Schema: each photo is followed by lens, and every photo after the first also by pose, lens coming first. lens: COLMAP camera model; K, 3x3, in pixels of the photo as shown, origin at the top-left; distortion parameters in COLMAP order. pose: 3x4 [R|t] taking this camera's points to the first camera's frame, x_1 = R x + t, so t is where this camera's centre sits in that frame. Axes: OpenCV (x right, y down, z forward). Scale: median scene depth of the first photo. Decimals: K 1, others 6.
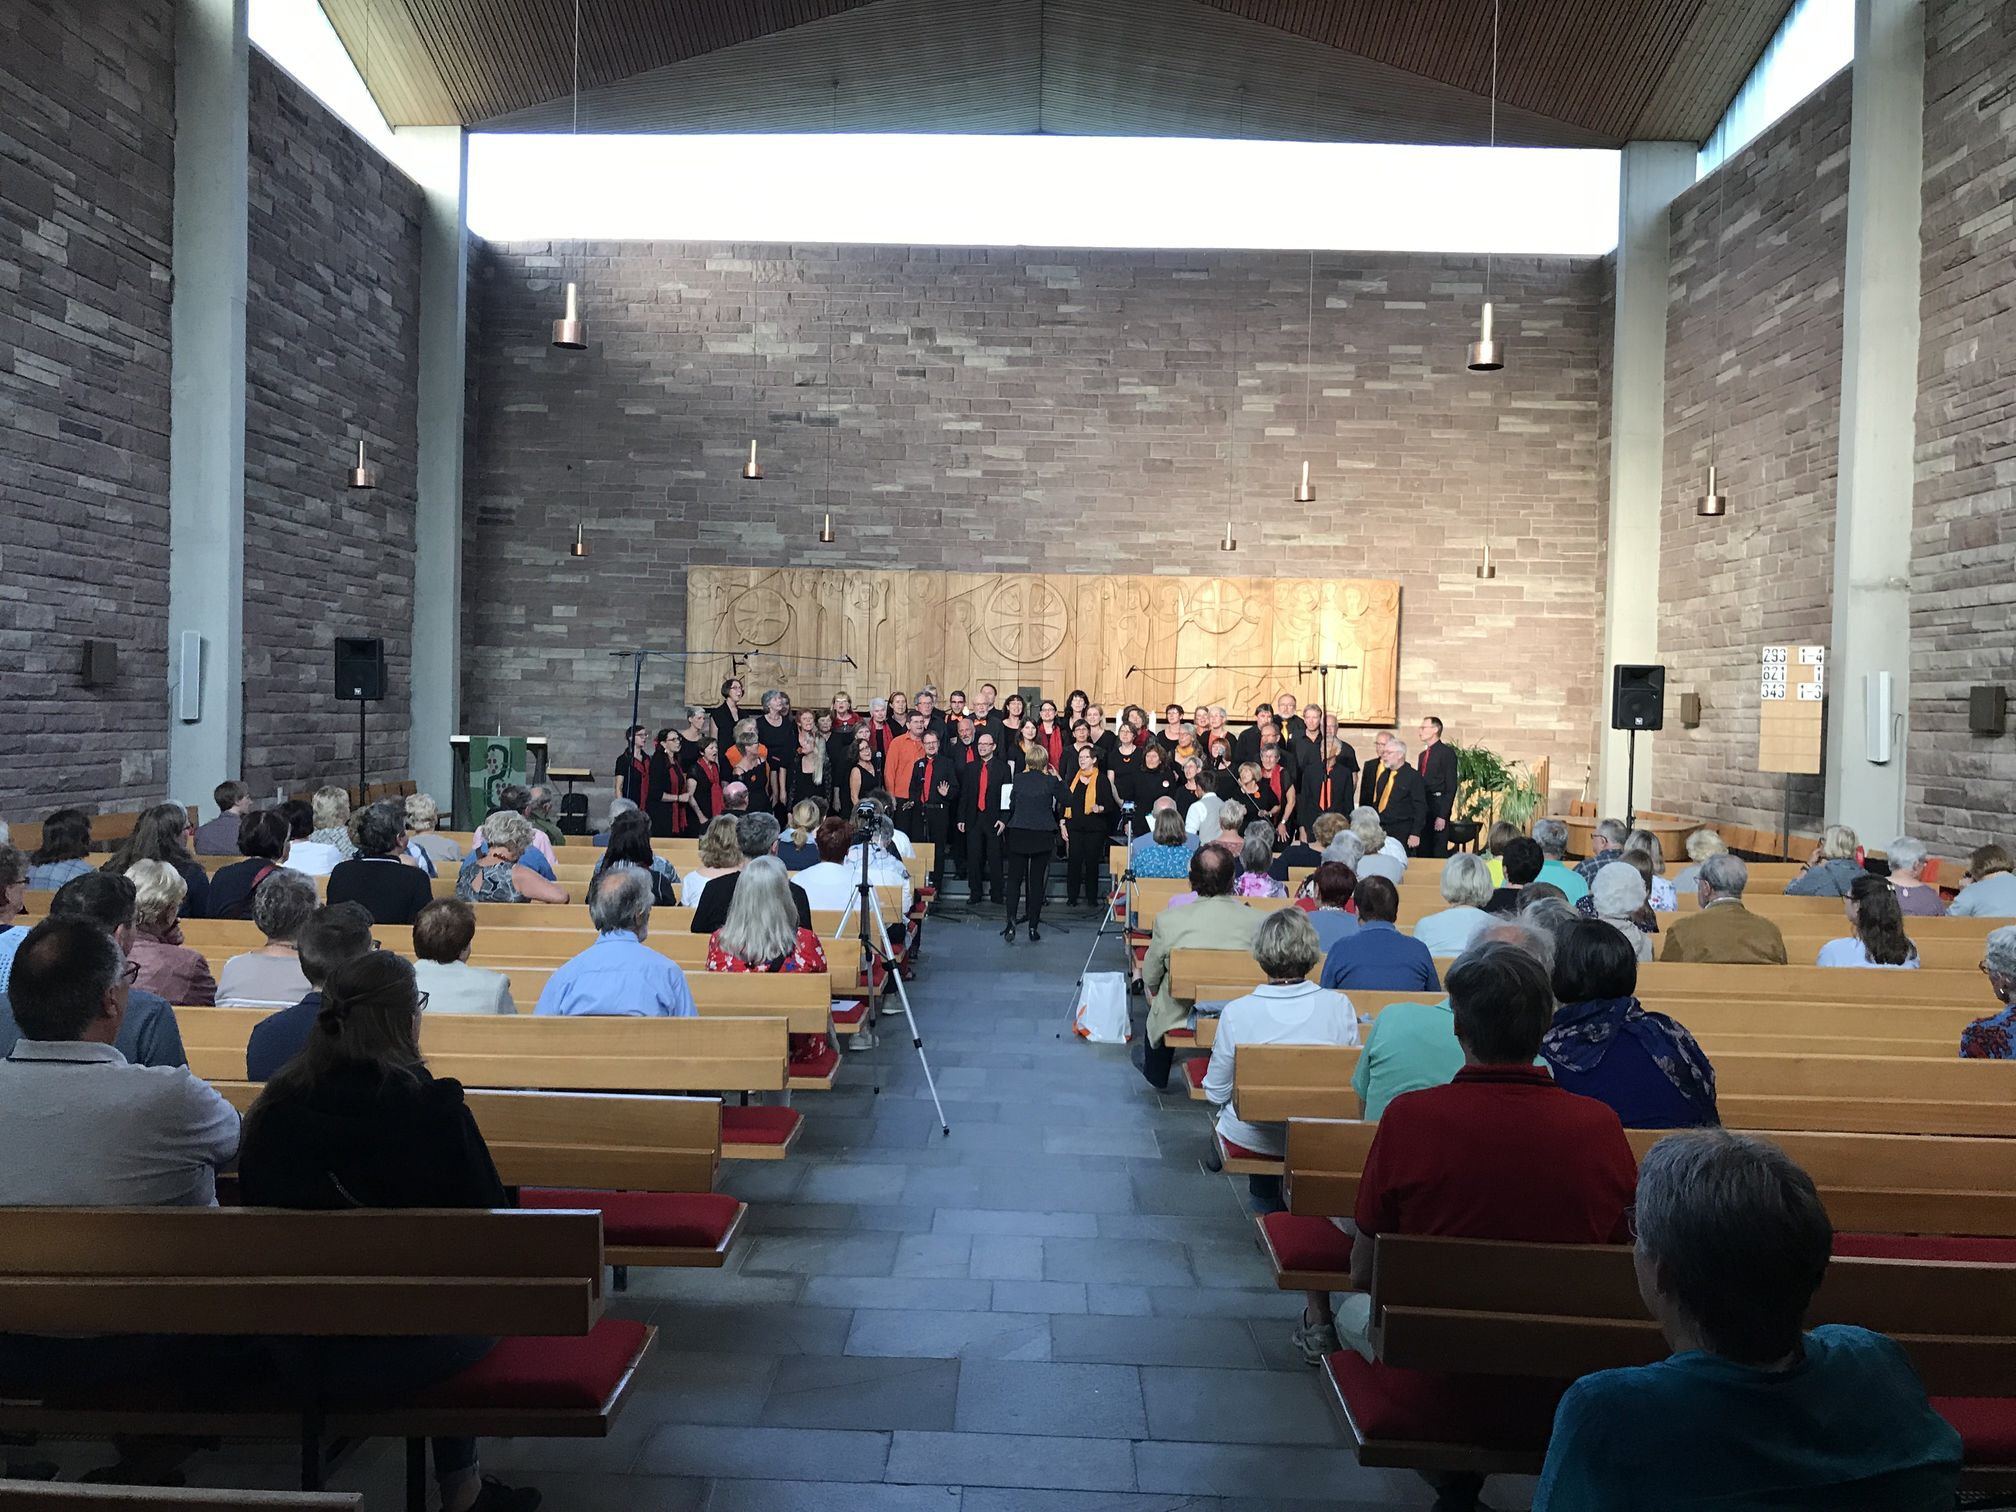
lens RADIAL K [[1665.9, 0, 991.0], [0, 1665.9, 770.7], [0, 0, 1]] dist [0.012967, -0.024027]
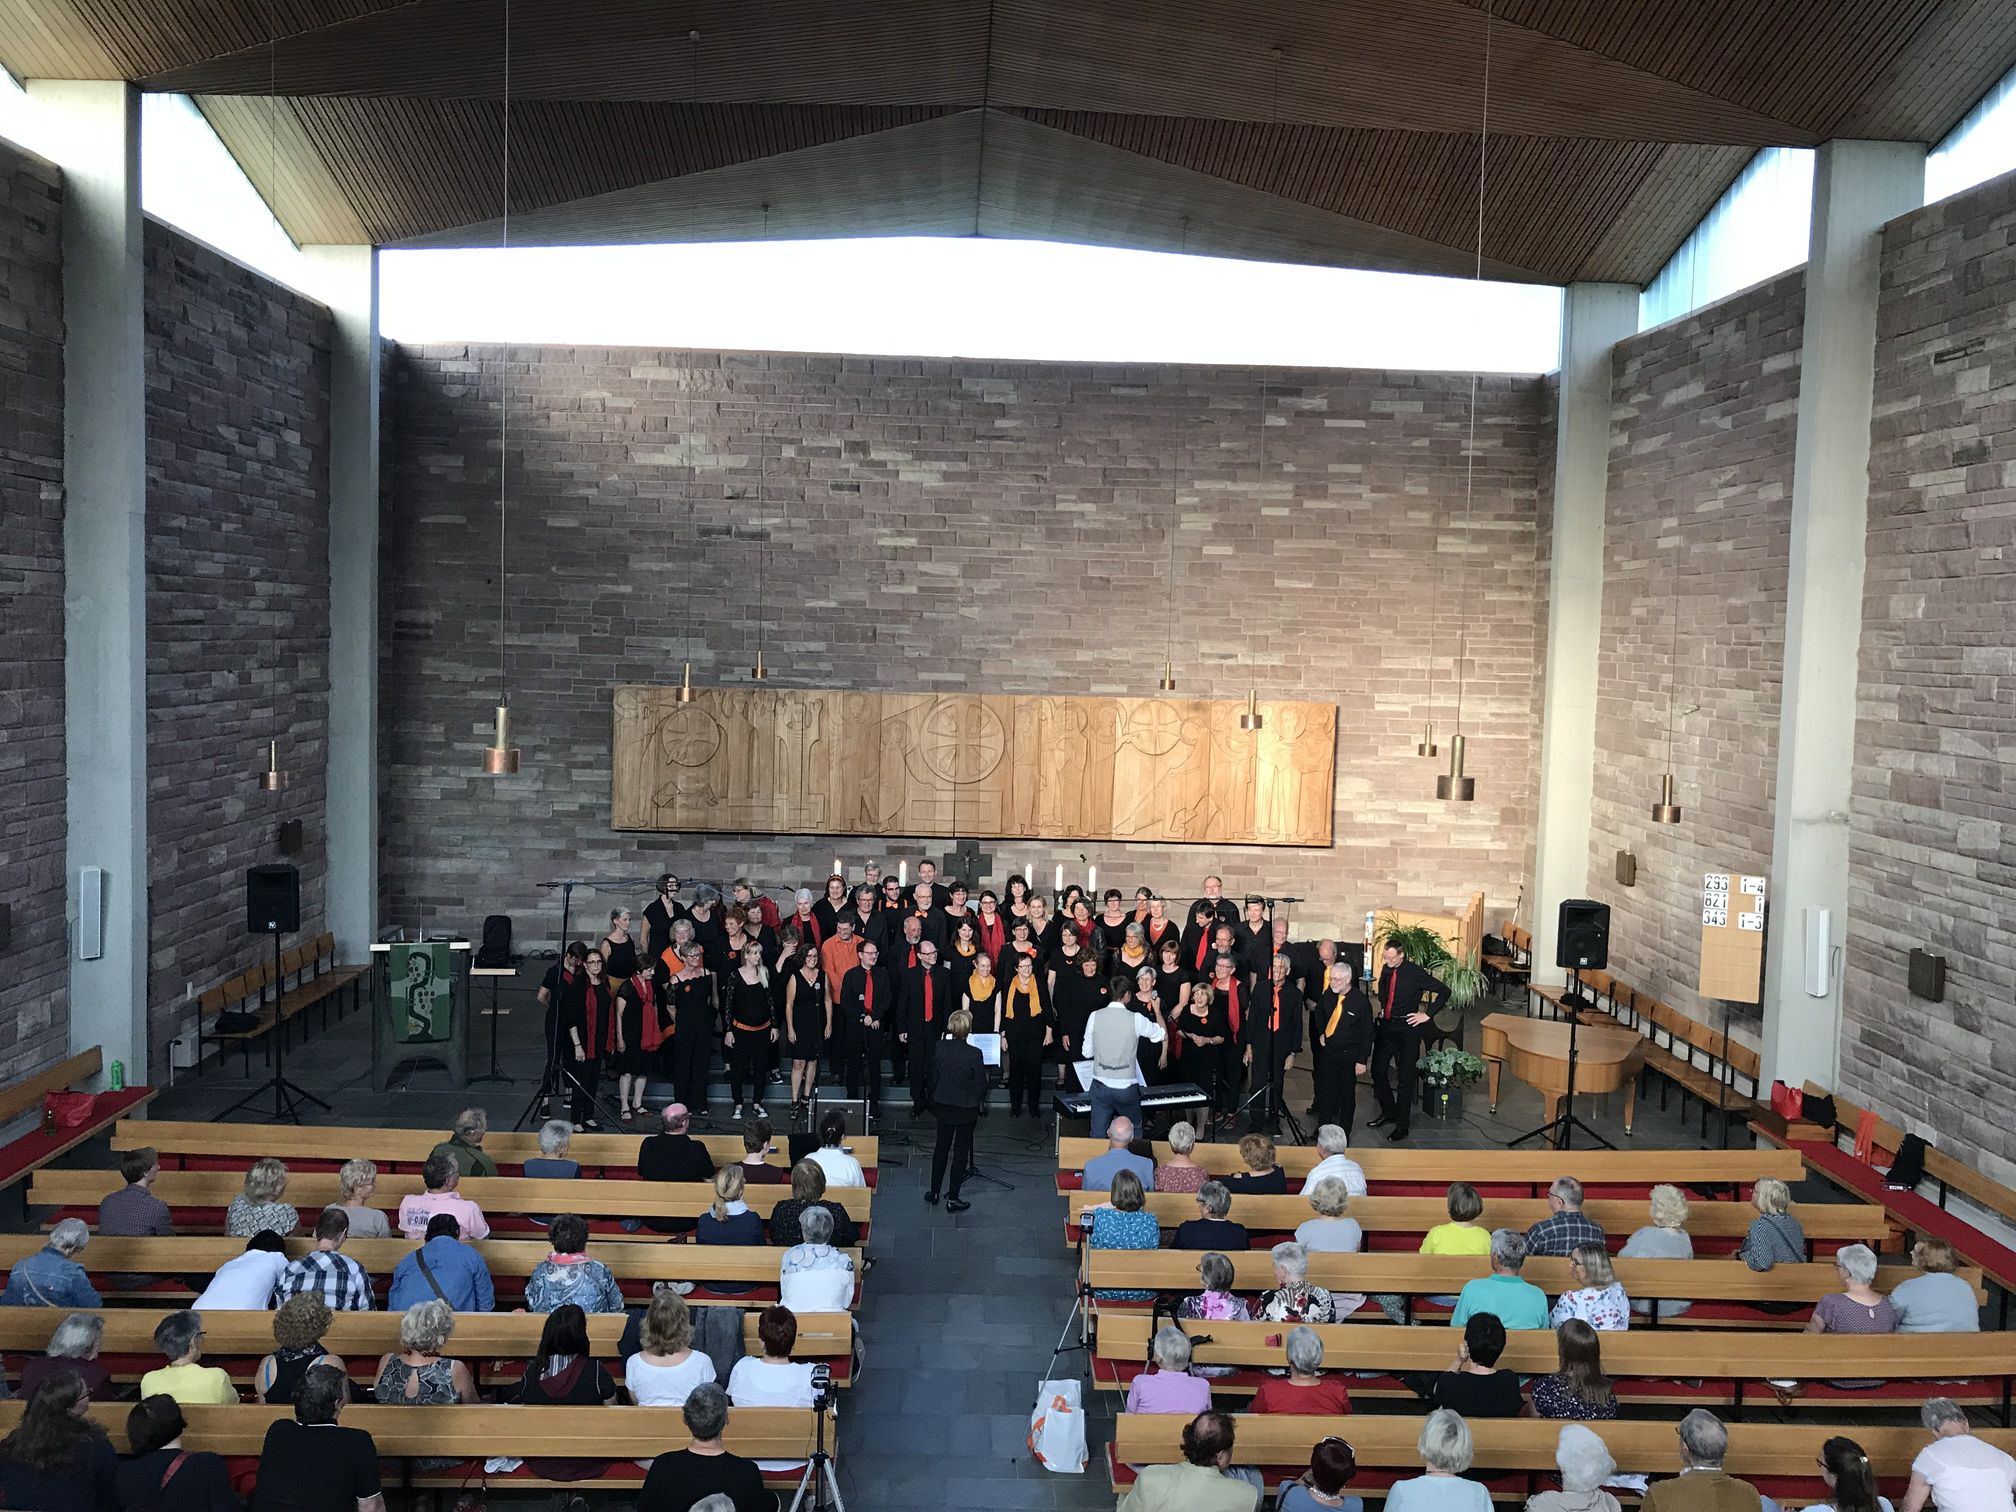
lens RADIAL K [[1665.9, 0, 999.9], [0, 1665.9, 745.7], [0, 0, 1]] dist [0.012967, -0.024027]
pose [[0.998647, -0.000311, 0.052001, -0.007635], [-0.001475, 0.999410, 0.034307, -0.120889], [-0.051981, -0.034337, 0.998058, 0.016918]]
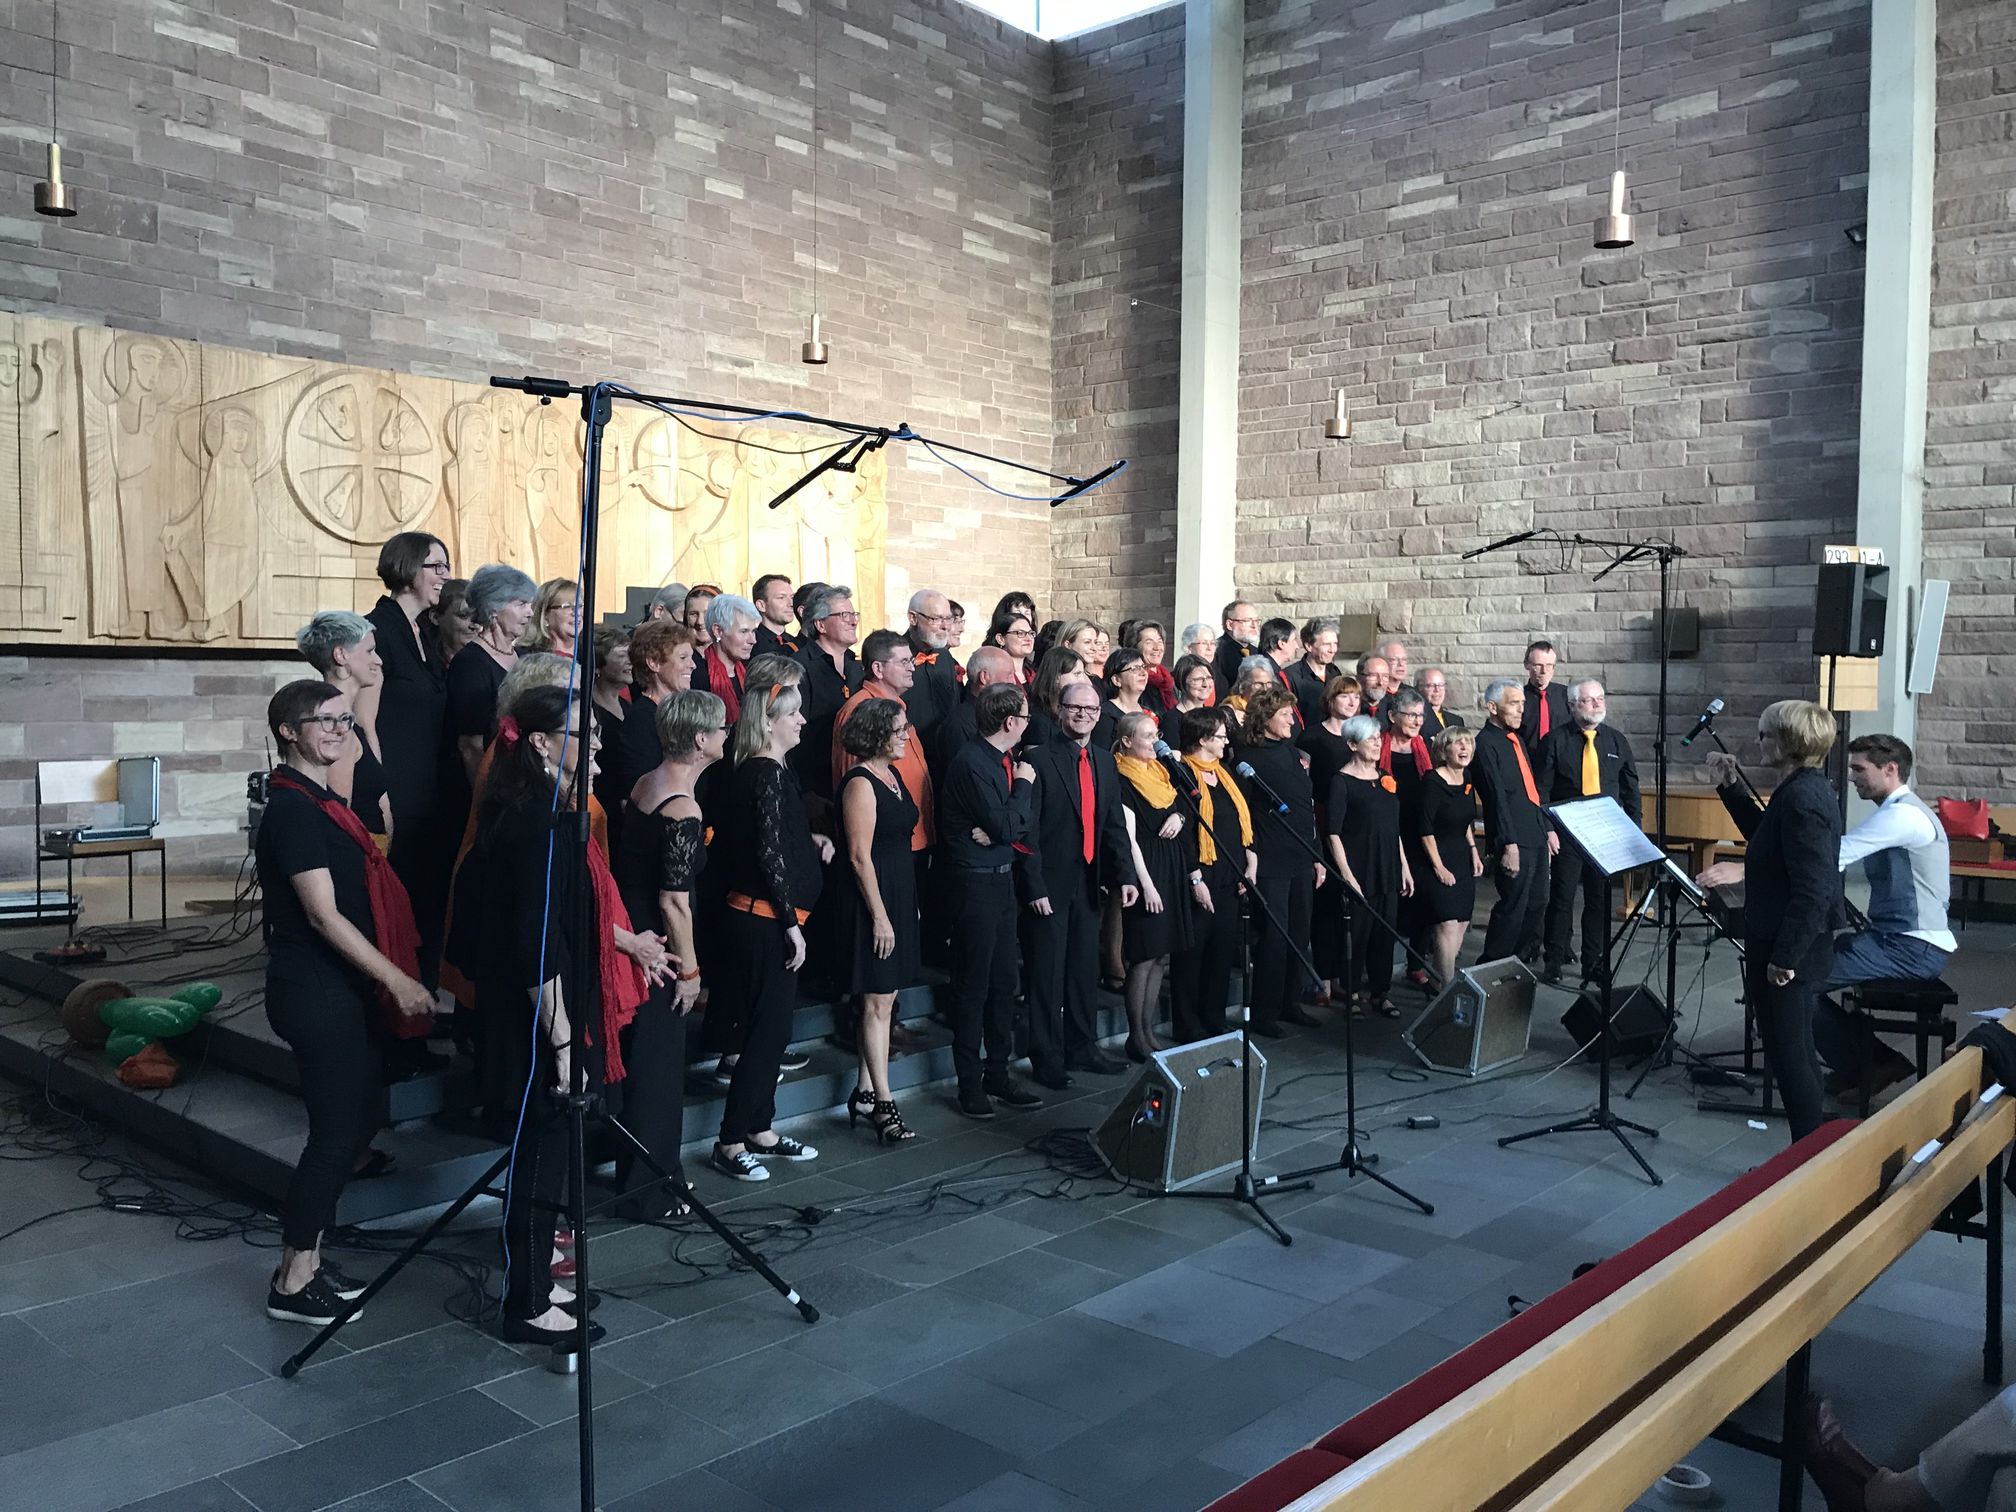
lens RADIAL K [[1665.9, 0, 1001.8], [0, 1665.9, 746.6], [0, 0, 1]] dist [0.012967, -0.024027]
pose [[0.647706, -0.048186, 0.760365, -0.238733], [0.034542, 0.998829, 0.033874, -0.014553], [-0.761107, 0.004324, 0.648612, 0.522328]]
